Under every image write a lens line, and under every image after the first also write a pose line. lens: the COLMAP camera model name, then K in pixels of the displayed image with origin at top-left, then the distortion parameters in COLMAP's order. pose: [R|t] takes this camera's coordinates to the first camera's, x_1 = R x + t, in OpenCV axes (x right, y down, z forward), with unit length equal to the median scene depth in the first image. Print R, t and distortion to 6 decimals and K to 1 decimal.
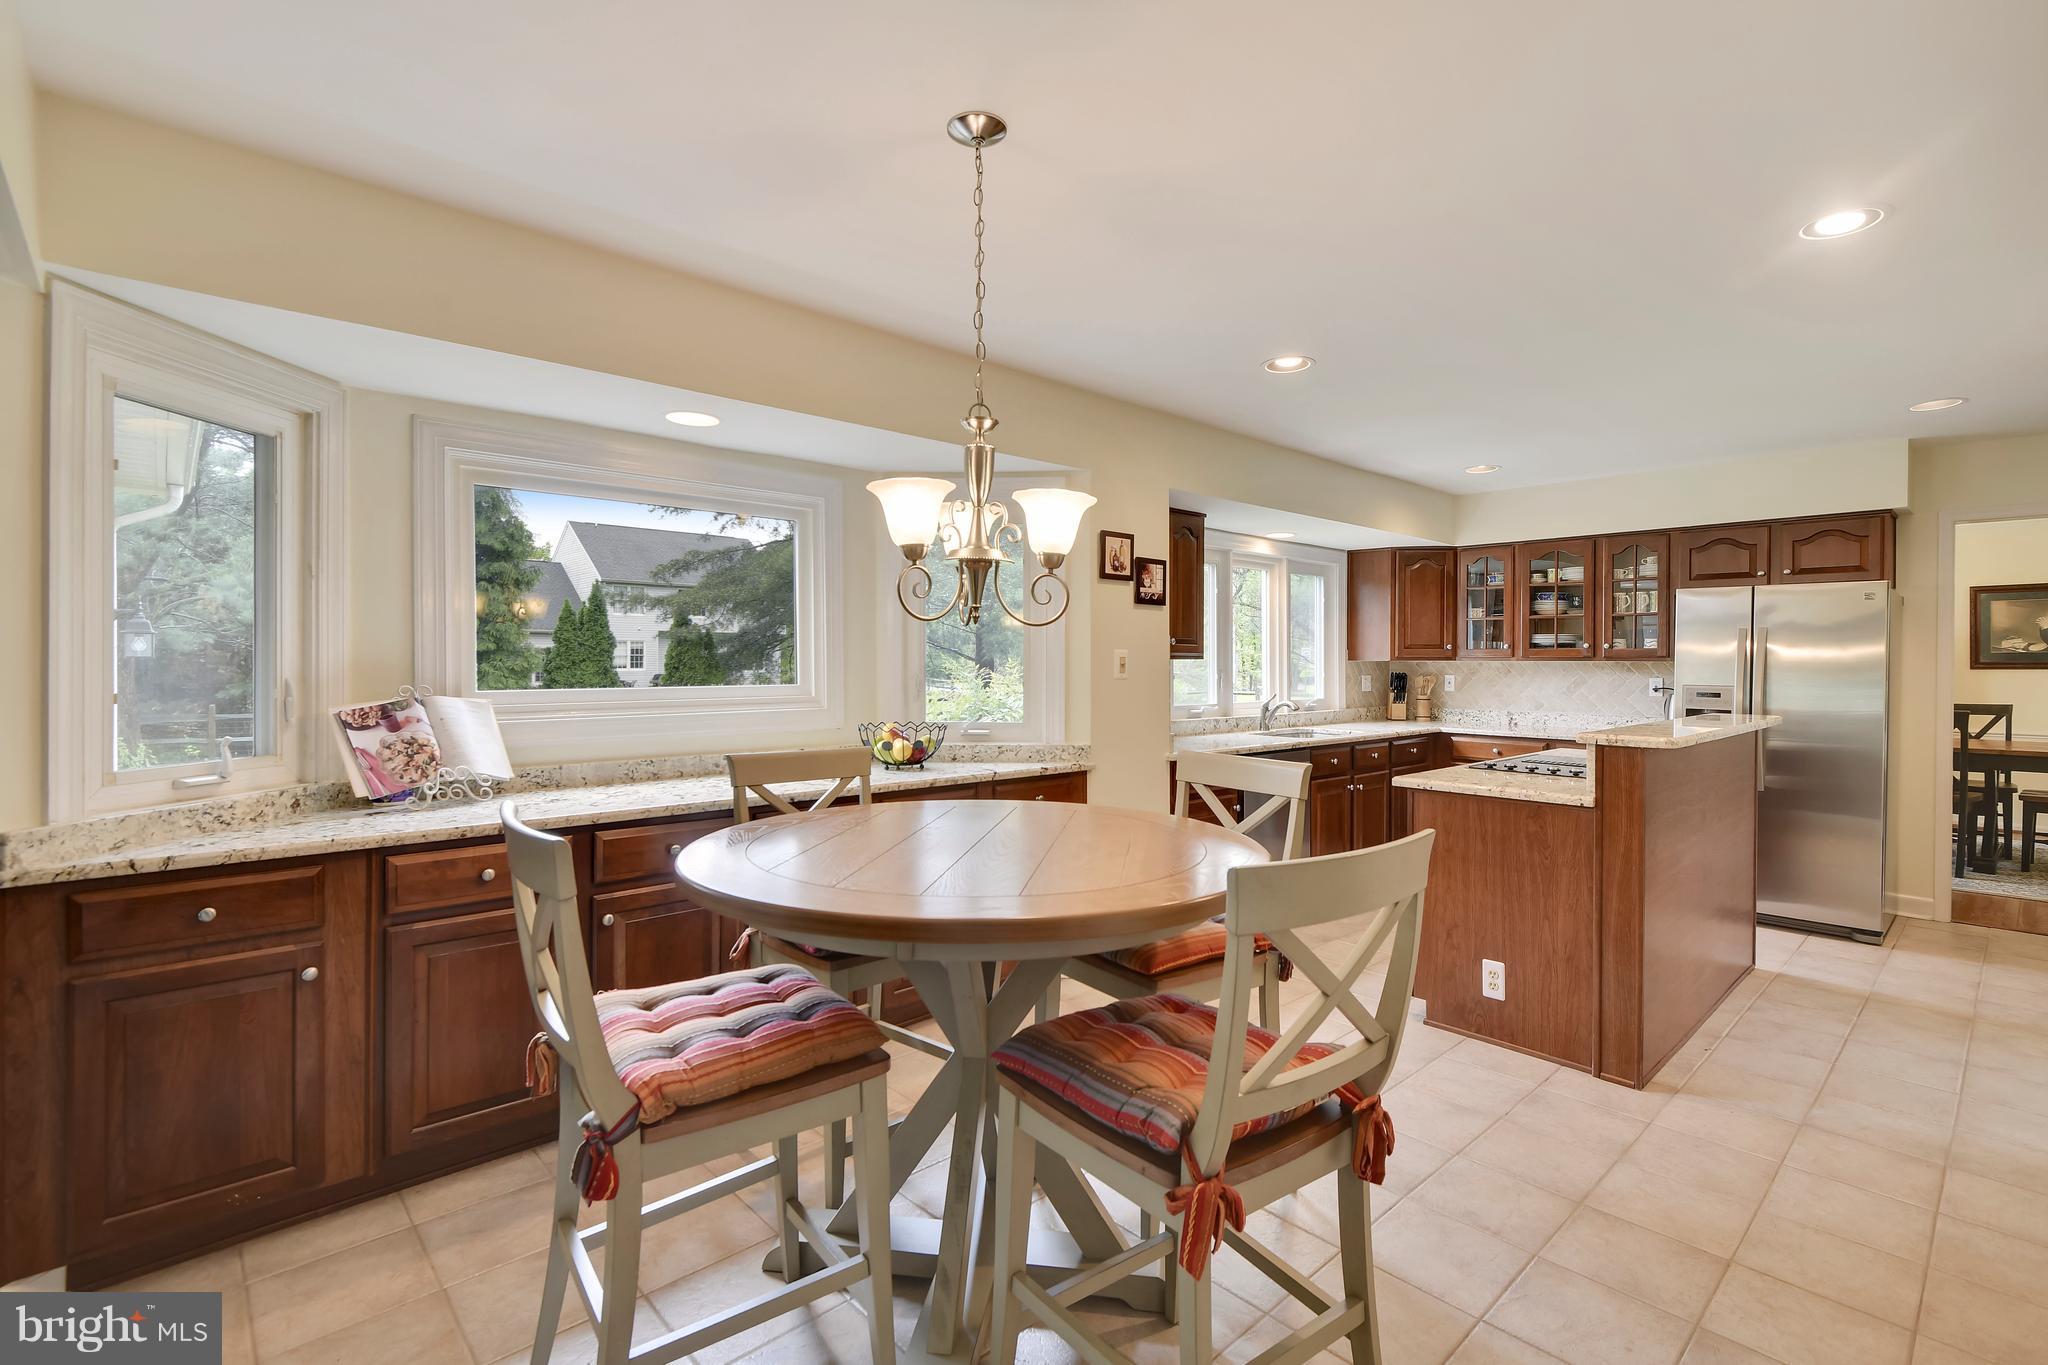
lens RADIAL K [[918.1, 0, 1041.1], [0, 918.1, 669.5], [0, 0, 1]] dist [0.027708, -0.017312]
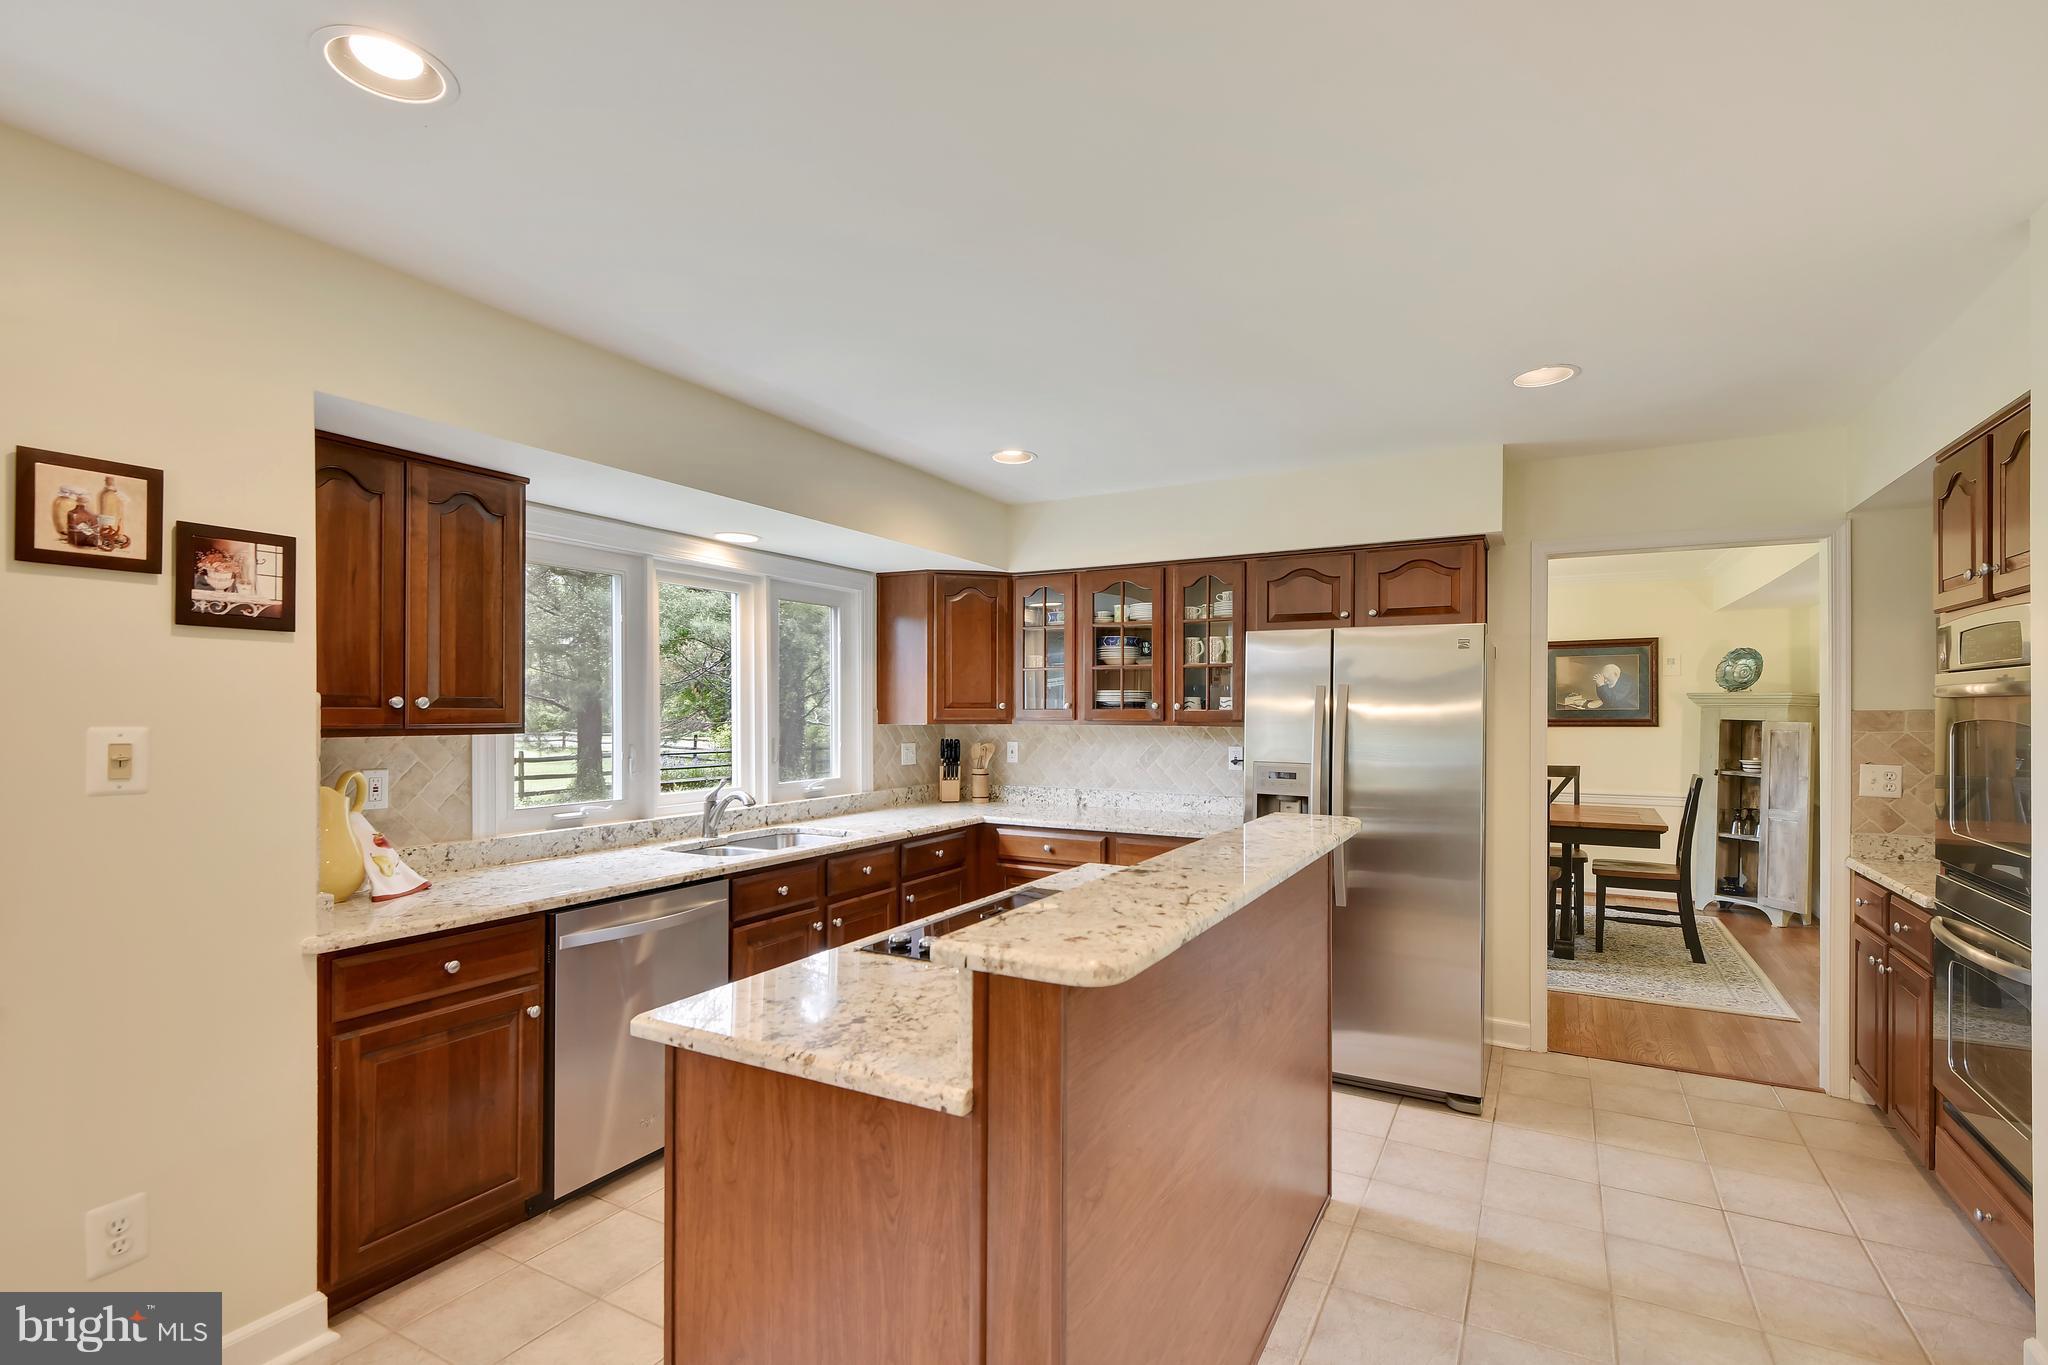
lens RADIAL K [[917.0, 0, 1024.9], [0, 917.0, 718.1], [0, 0, 1]] dist [0.023471, -0.000212]
pose [[0.954421, -0.004626, 0.298427, 0.267882], [0.004301, 0.999989, 0.001746, -0.017845], [-0.298432, -0.000383, 0.954431, 0.318331]]
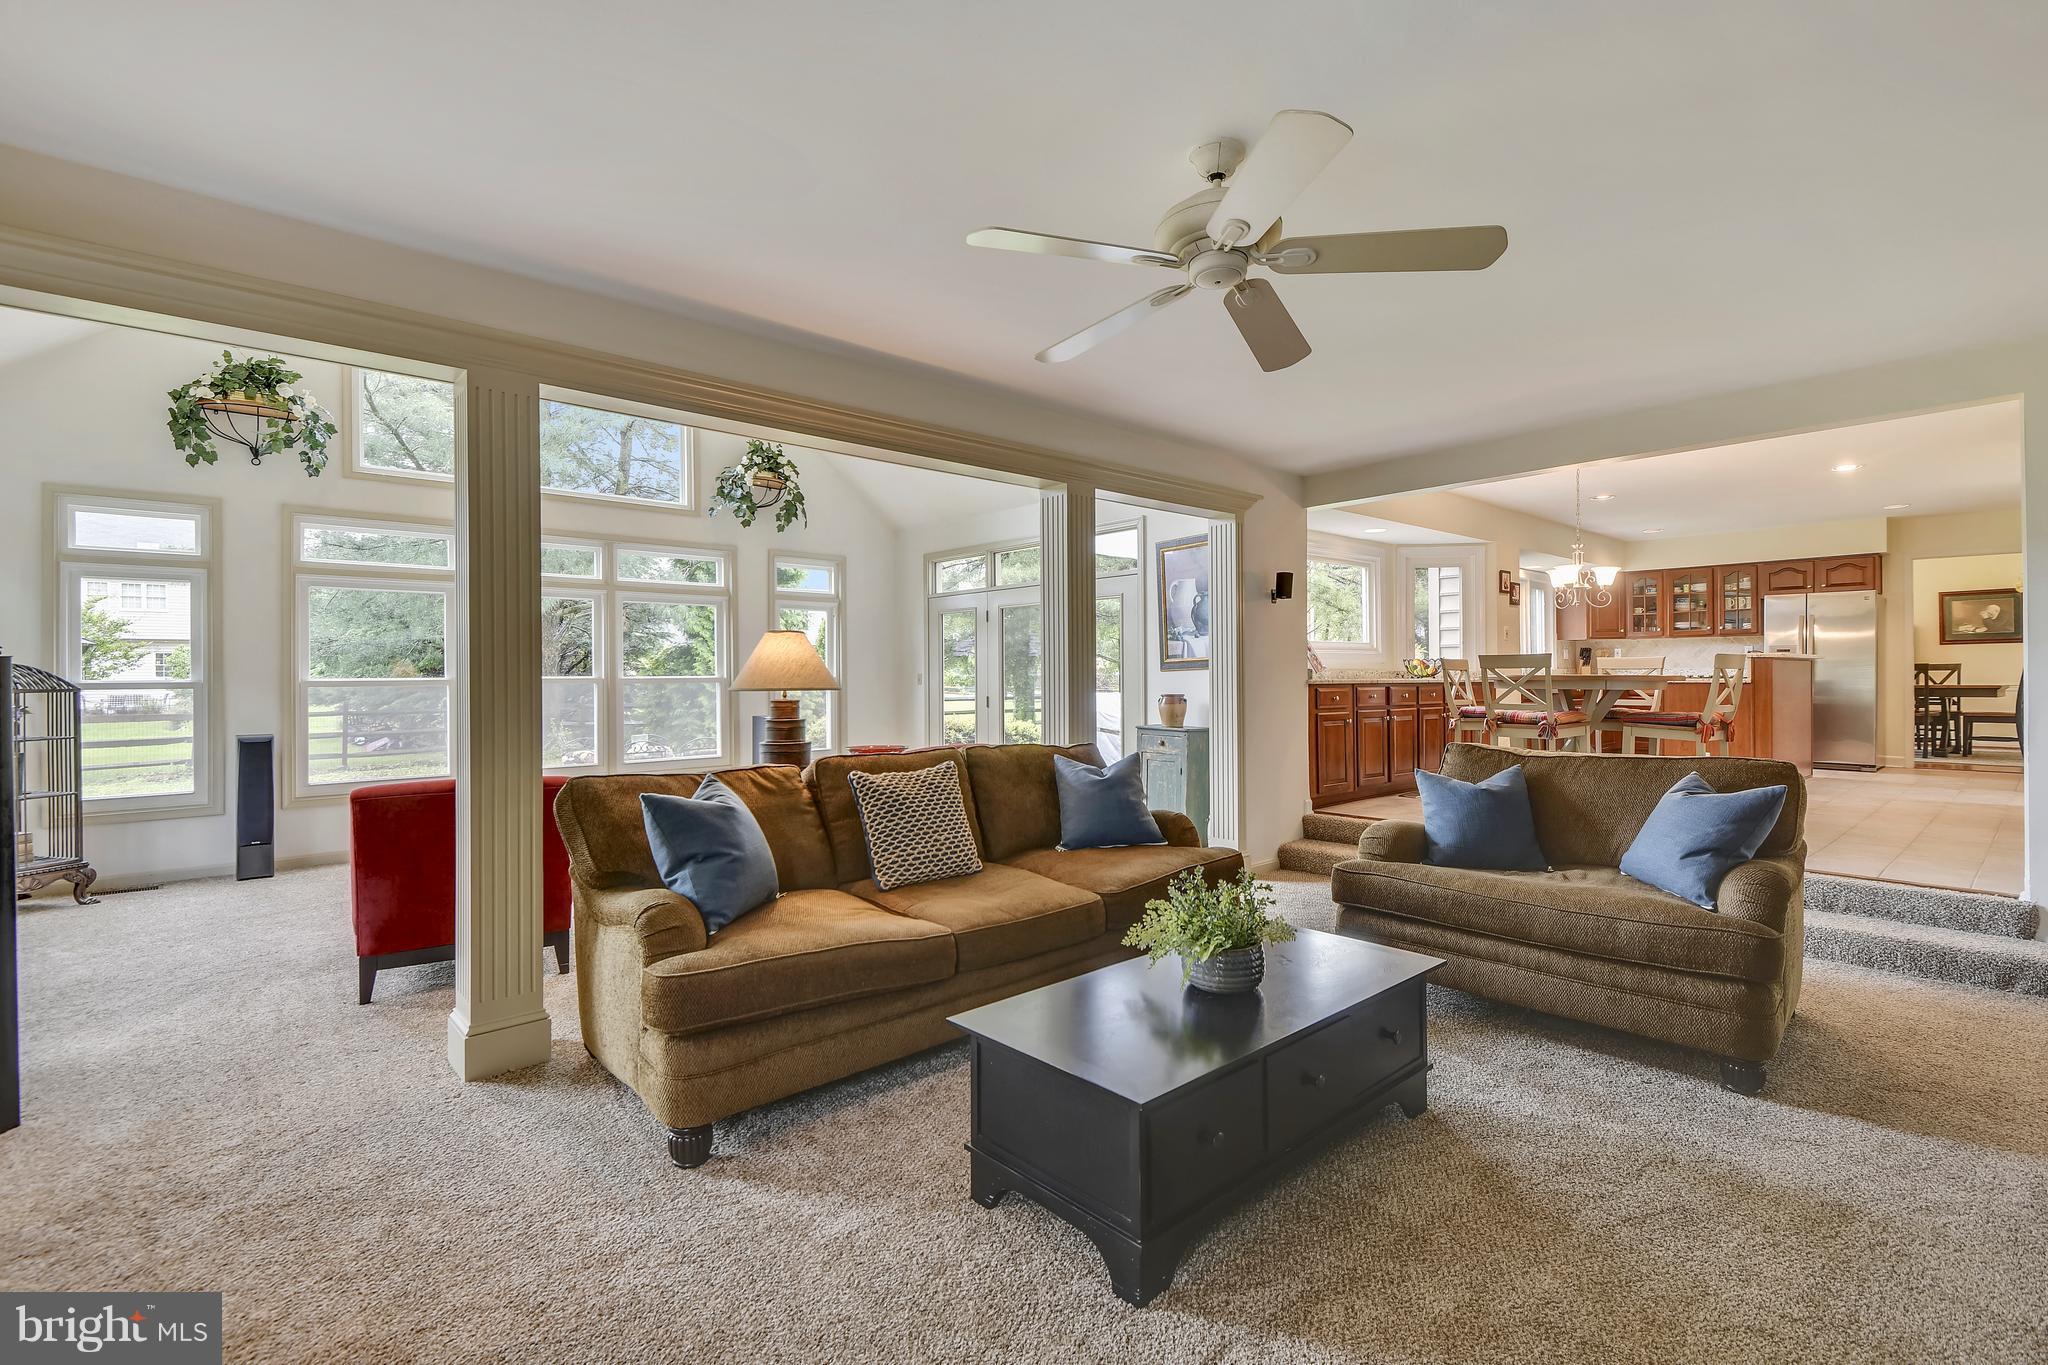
lens RADIAL K [[938.9, 0, 1024.0], [0, 938.9, 682.5], [0, 0, 1]] dist [0.000103, 0.000299]
pose [[0.999801, -0.008460, -0.018082, -0.704395], [0.008416, 0.999961, -0.002515, 0.073733], [0.018103, 0.002363, 0.999833, -0.837362]]
